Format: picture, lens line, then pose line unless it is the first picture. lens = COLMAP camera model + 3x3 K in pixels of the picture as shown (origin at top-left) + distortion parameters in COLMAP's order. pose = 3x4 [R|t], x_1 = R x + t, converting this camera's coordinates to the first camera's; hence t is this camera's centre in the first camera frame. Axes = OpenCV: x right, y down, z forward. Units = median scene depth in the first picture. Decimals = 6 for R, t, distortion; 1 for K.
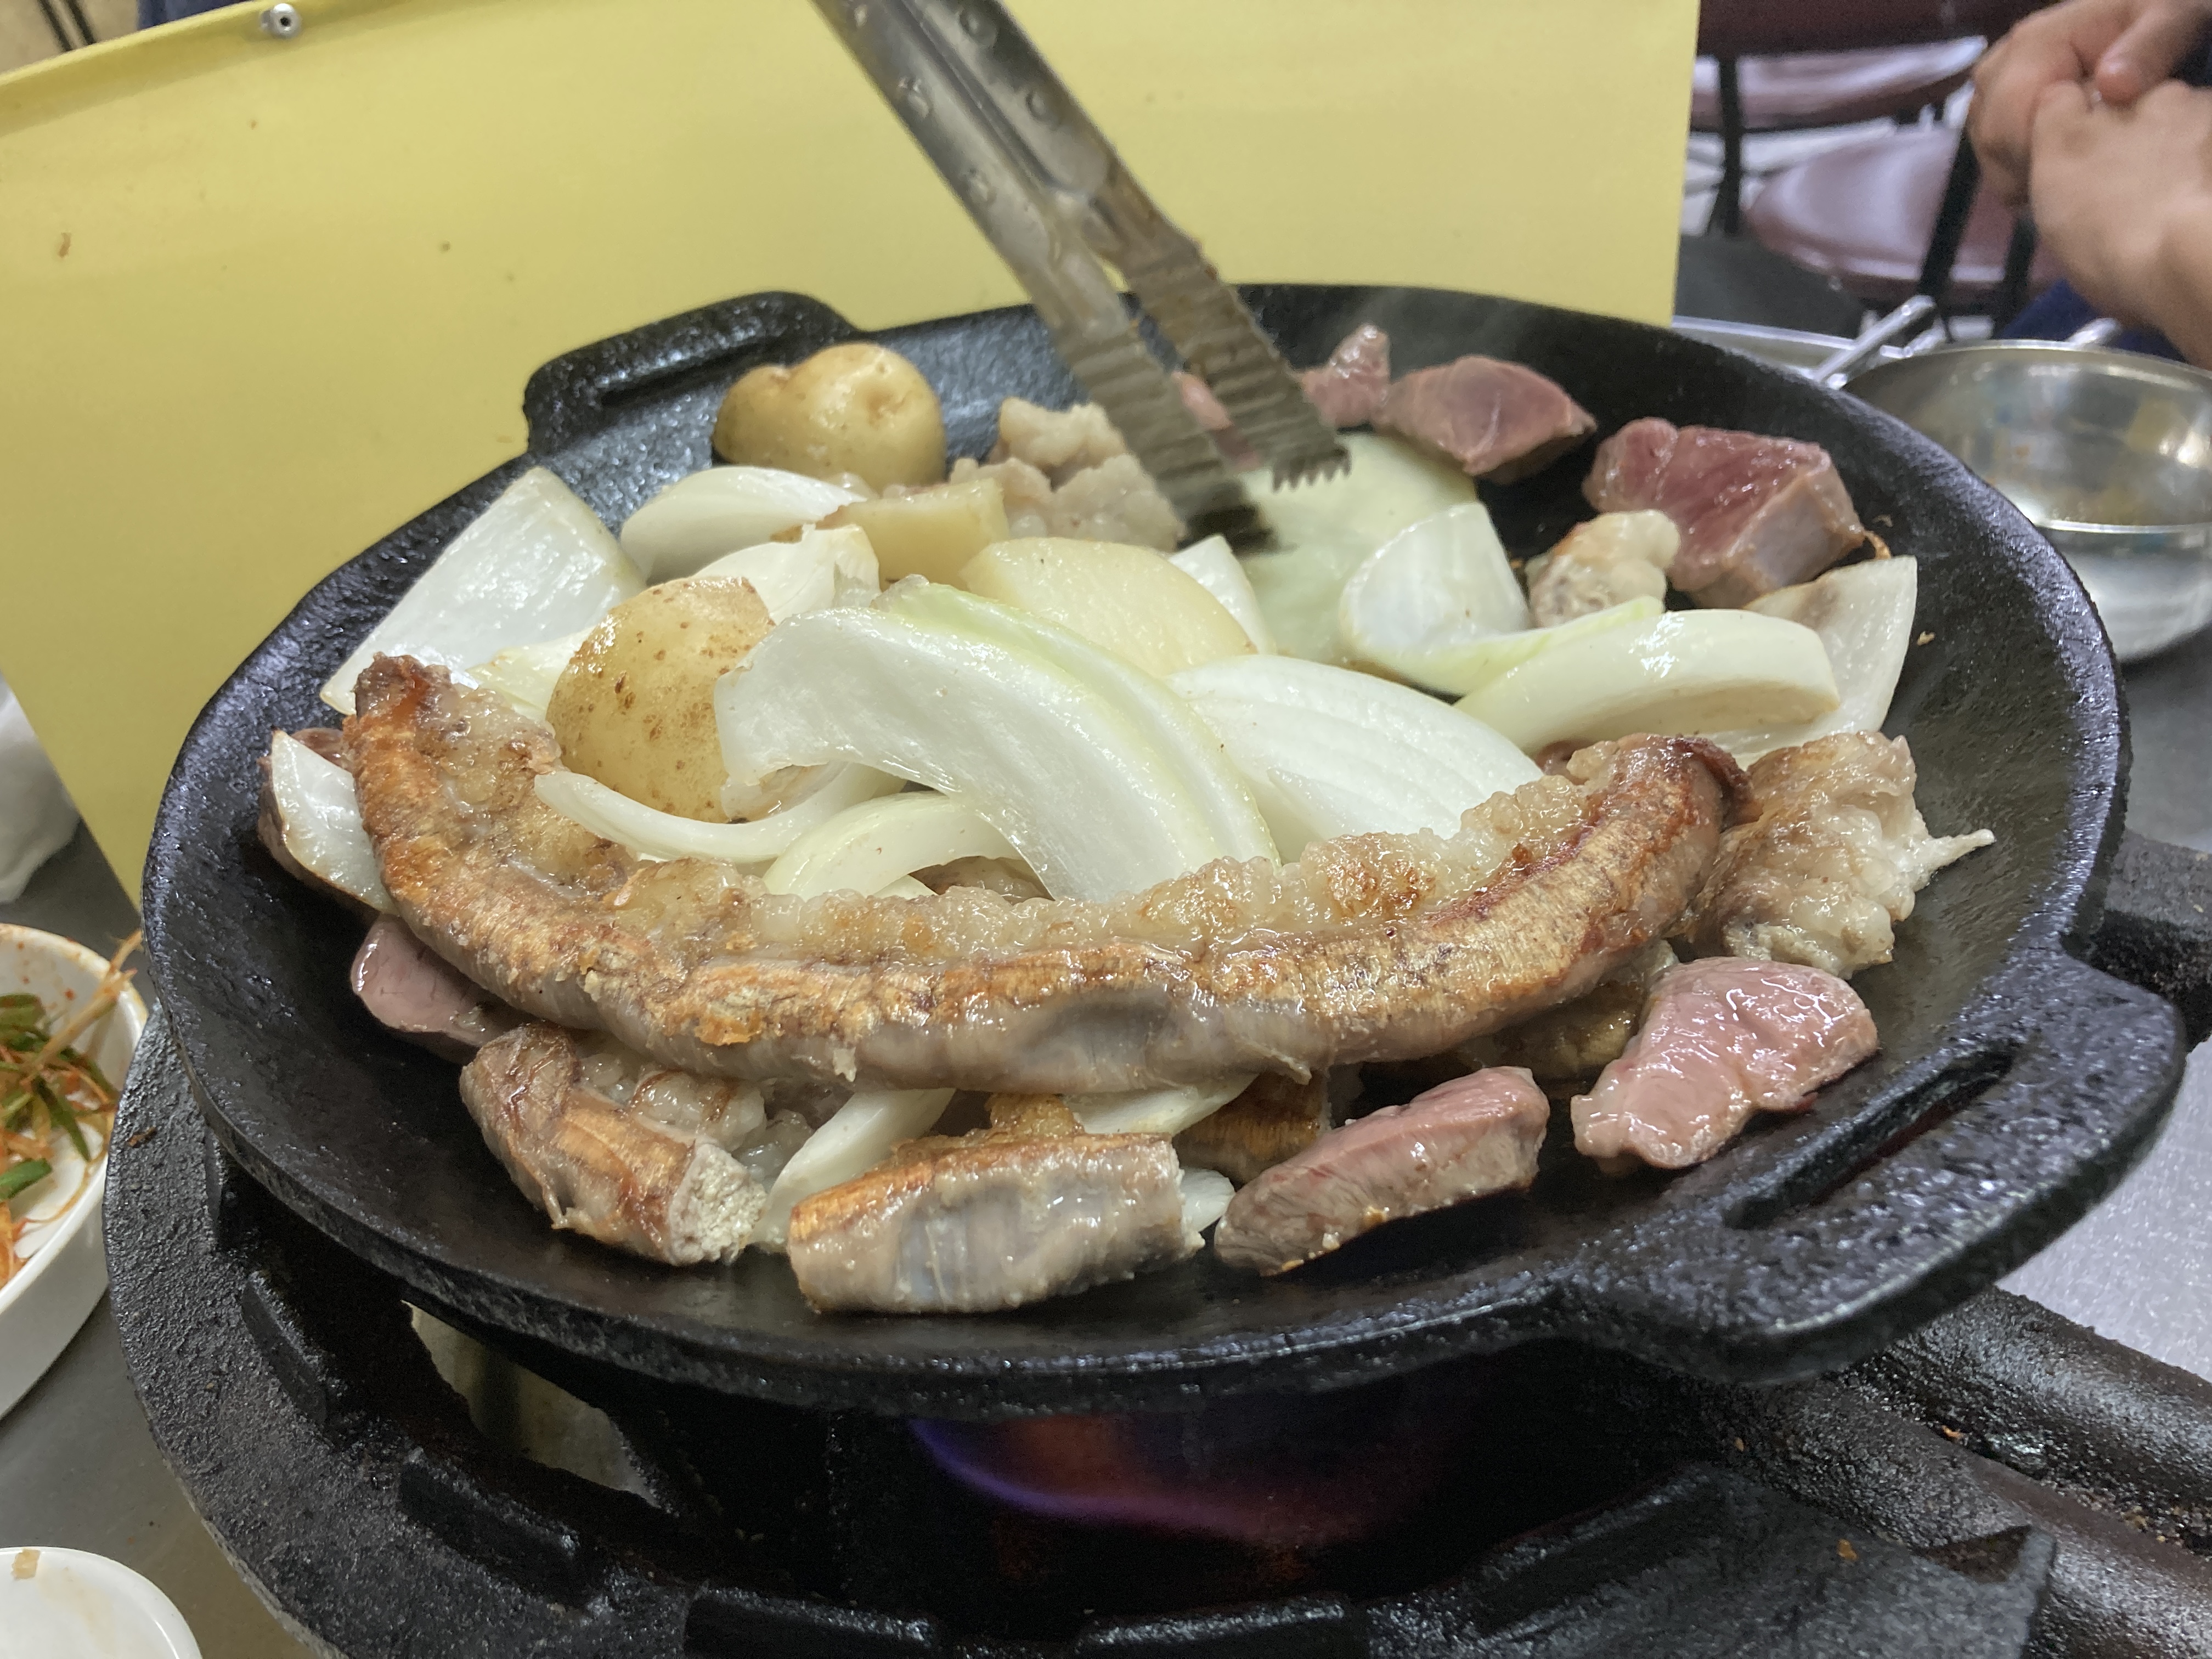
lens RADIAL K [[1797.5, 0, 1054.7], [0, 1797.5, 828.3], [0, 0, 1]] dist [0.003845, 0.002379]
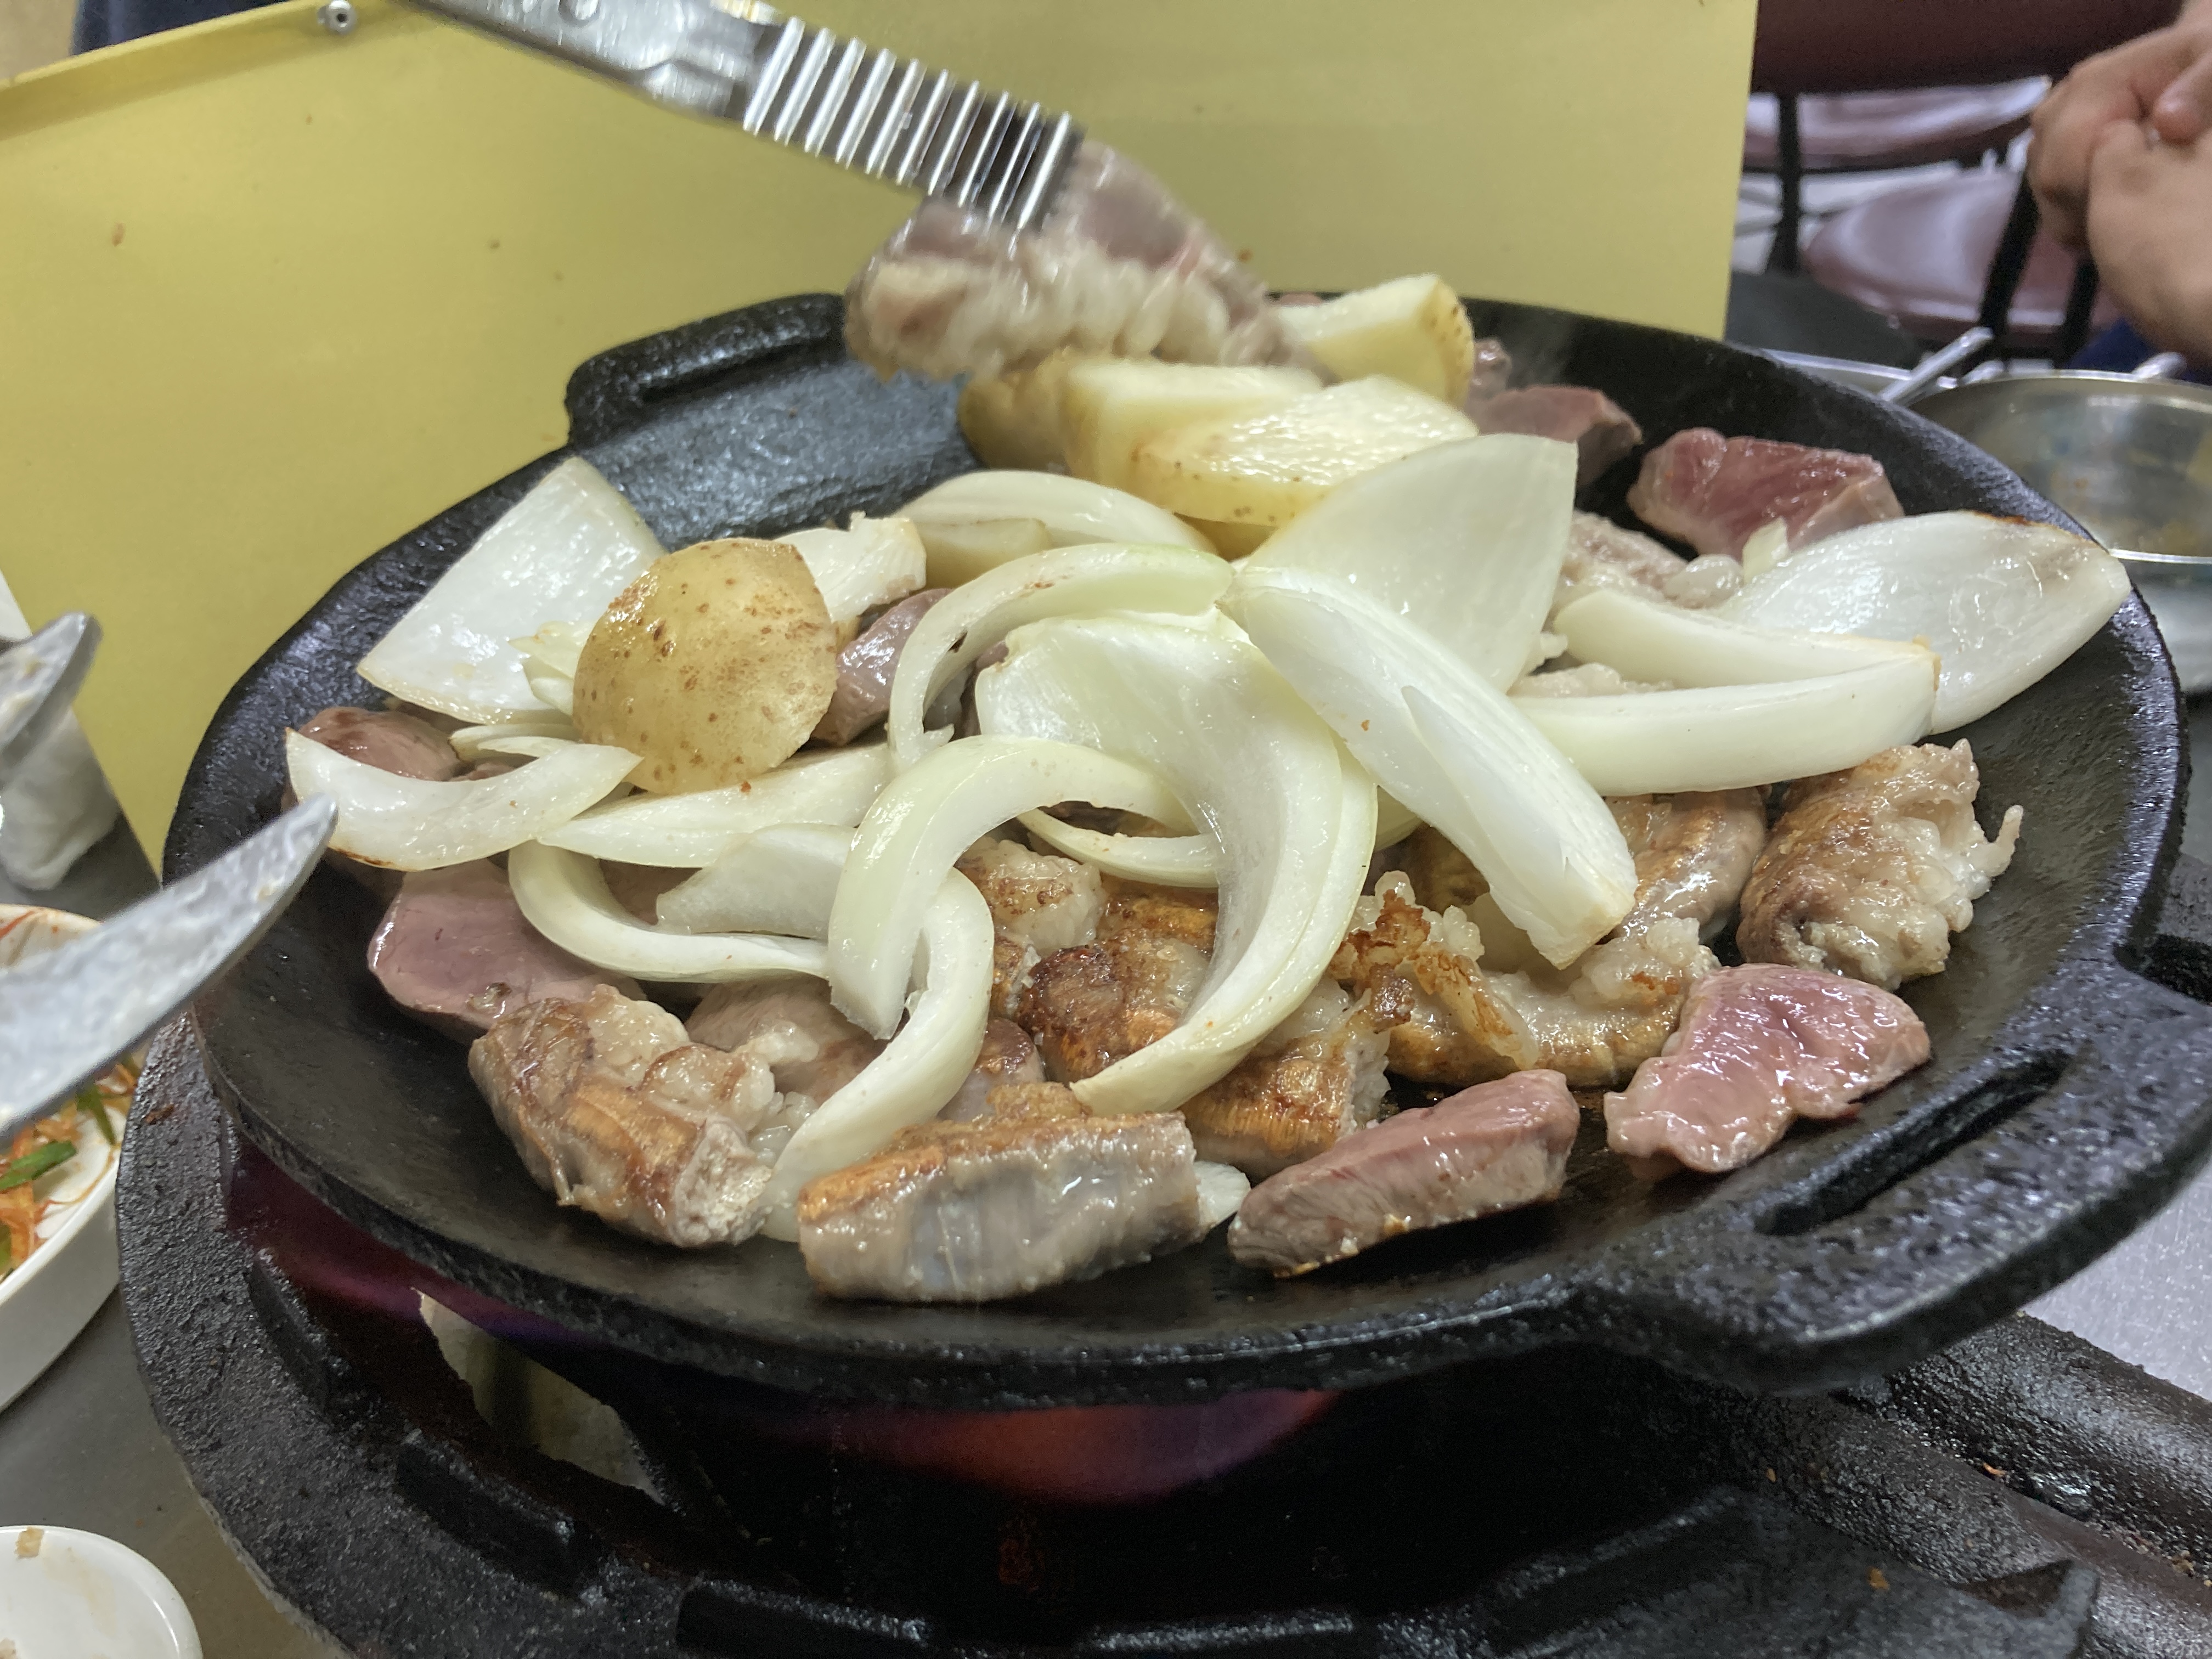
lens RADIAL K [[1796.7, 0, 1052.8], [0, 1796.7, 824.3], [0, 0, 1]] dist [-0.000602, 0.011741]
pose [[0.999406, 0.023788, -0.024925, 0.011652], [-0.024256, 0.999532, -0.018628, 0.023843], [0.024470, 0.019222, 0.999516, 0.018666]]
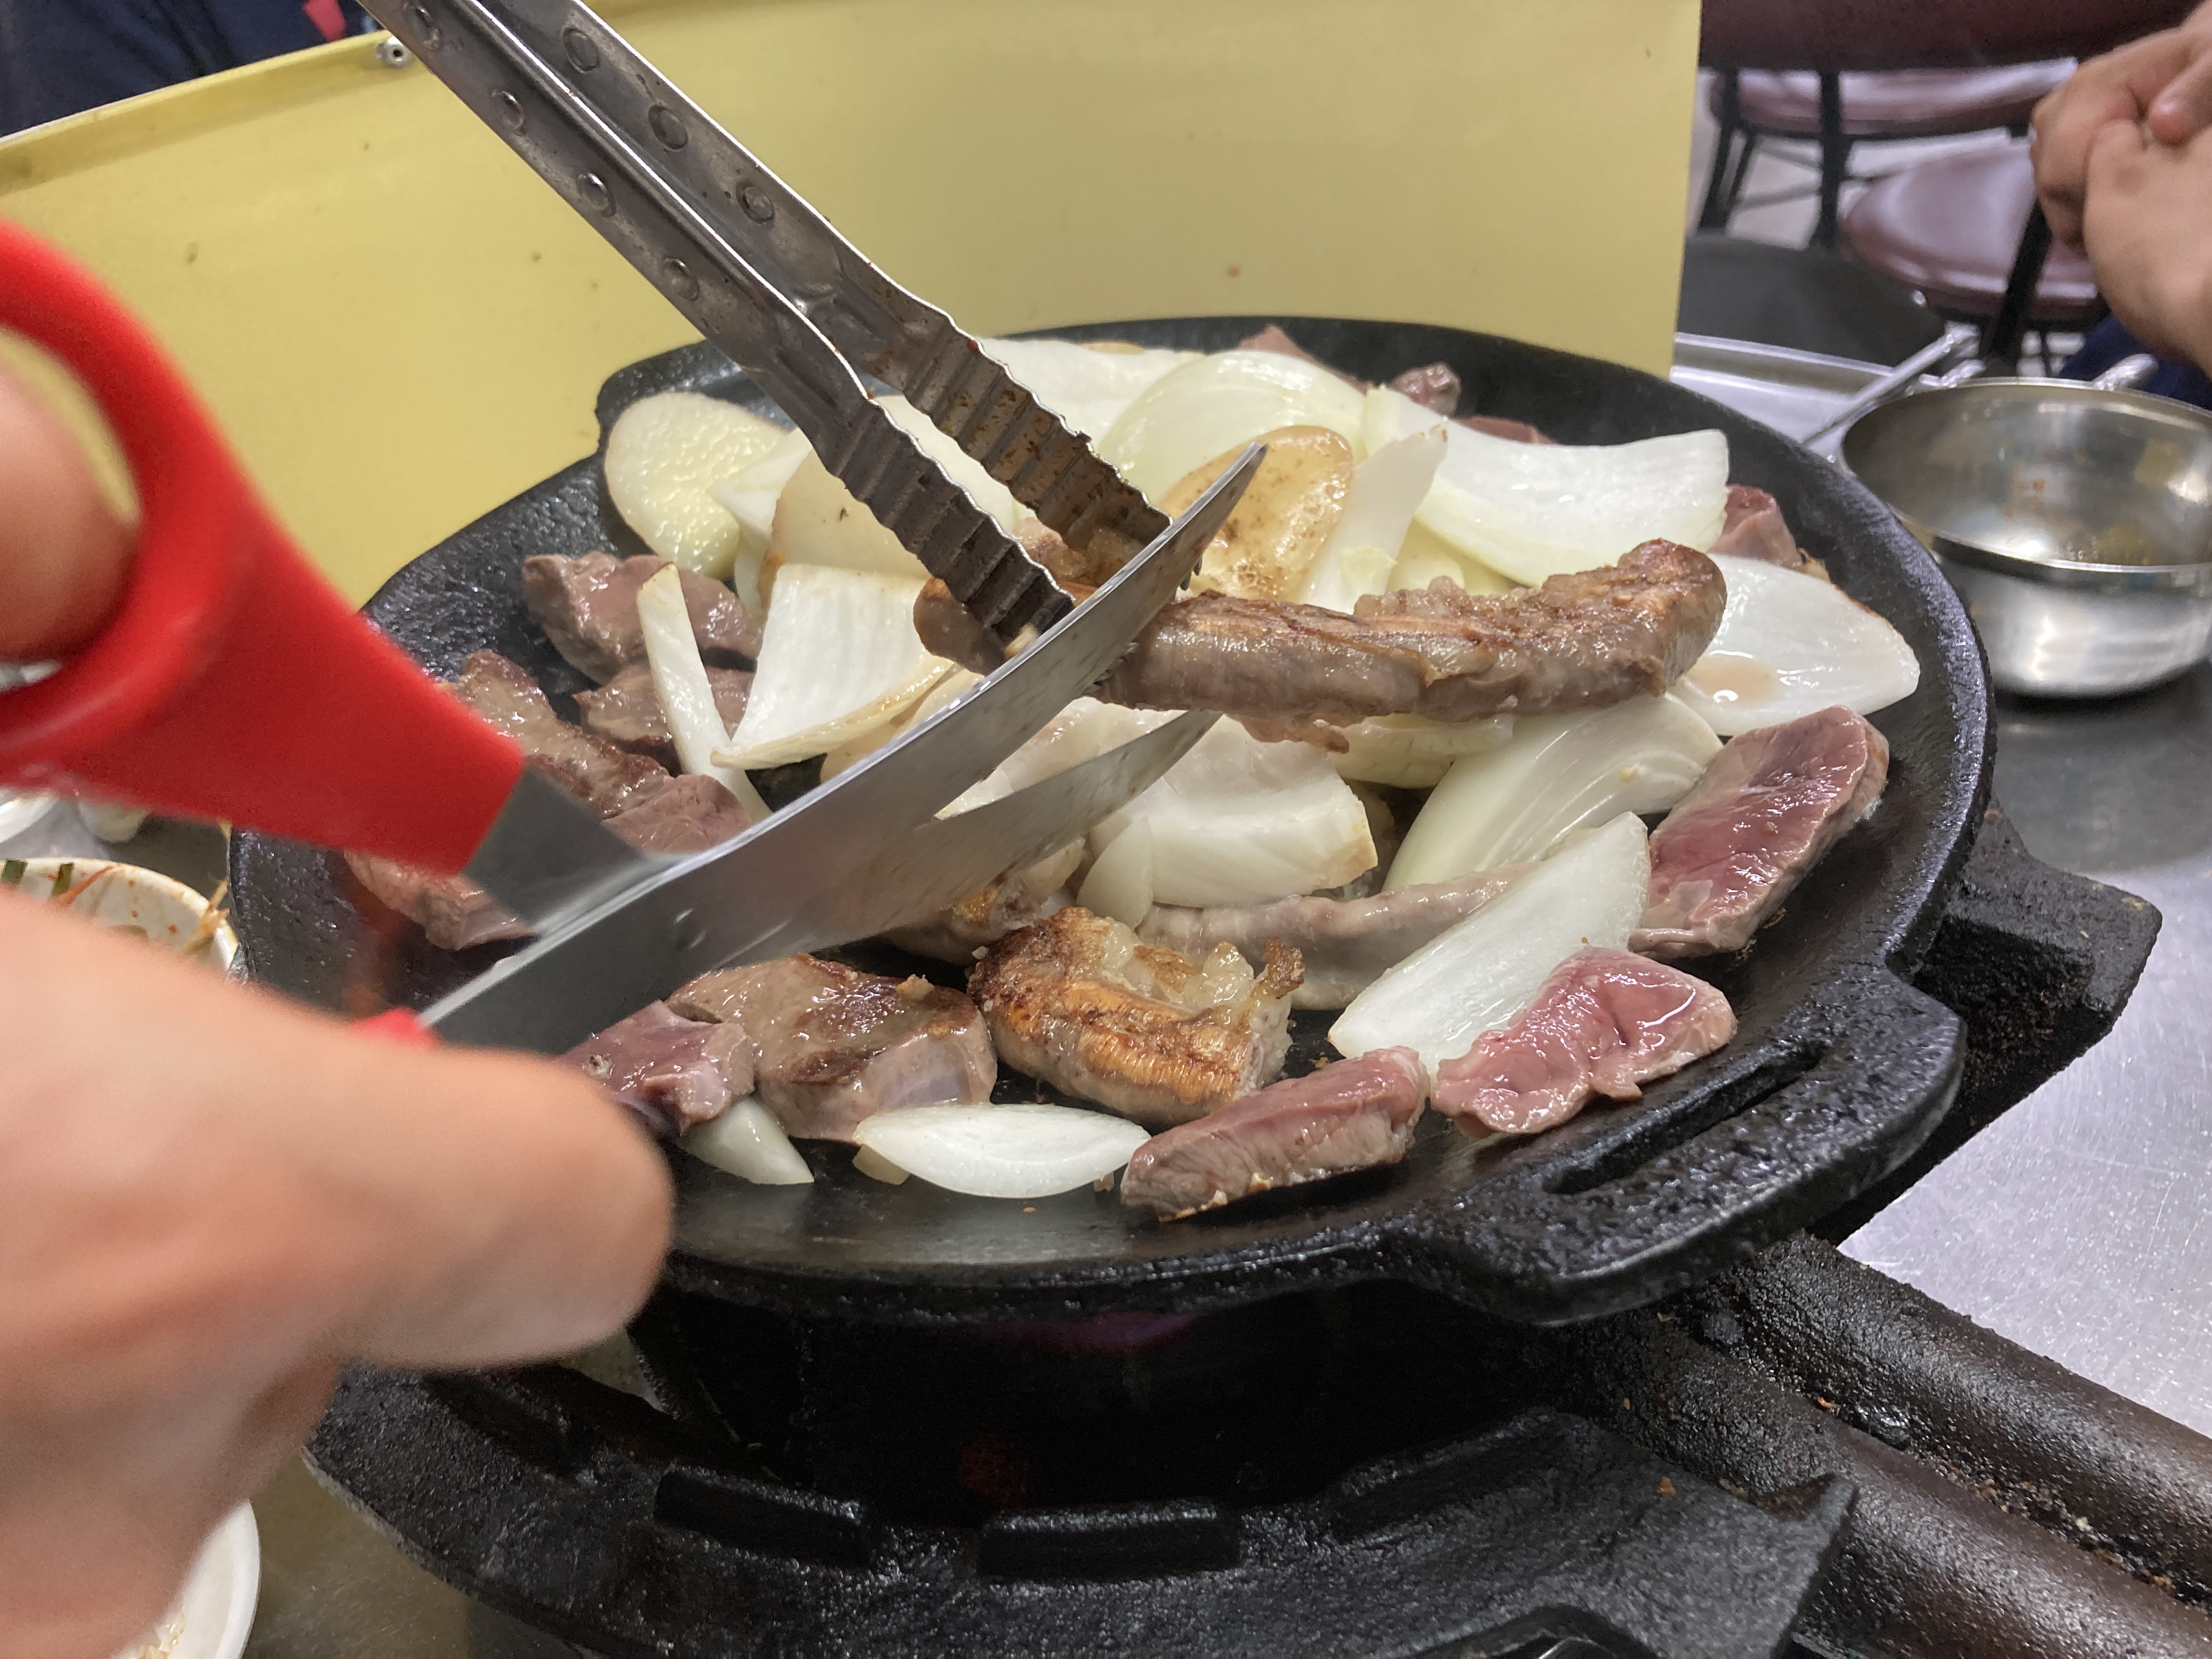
lens RADIAL K [[1794.9, 0, 1064.7], [0, 1794.9, 794.6], [0, 0, 1]] dist [-0.009230, 0.020067]
pose [[0.998105, 0.039798, -0.046937, 0.088892], [-0.040041, 0.999189, -0.004252, -0.013331], [0.046729, 0.006123, 0.998889, -0.136072]]
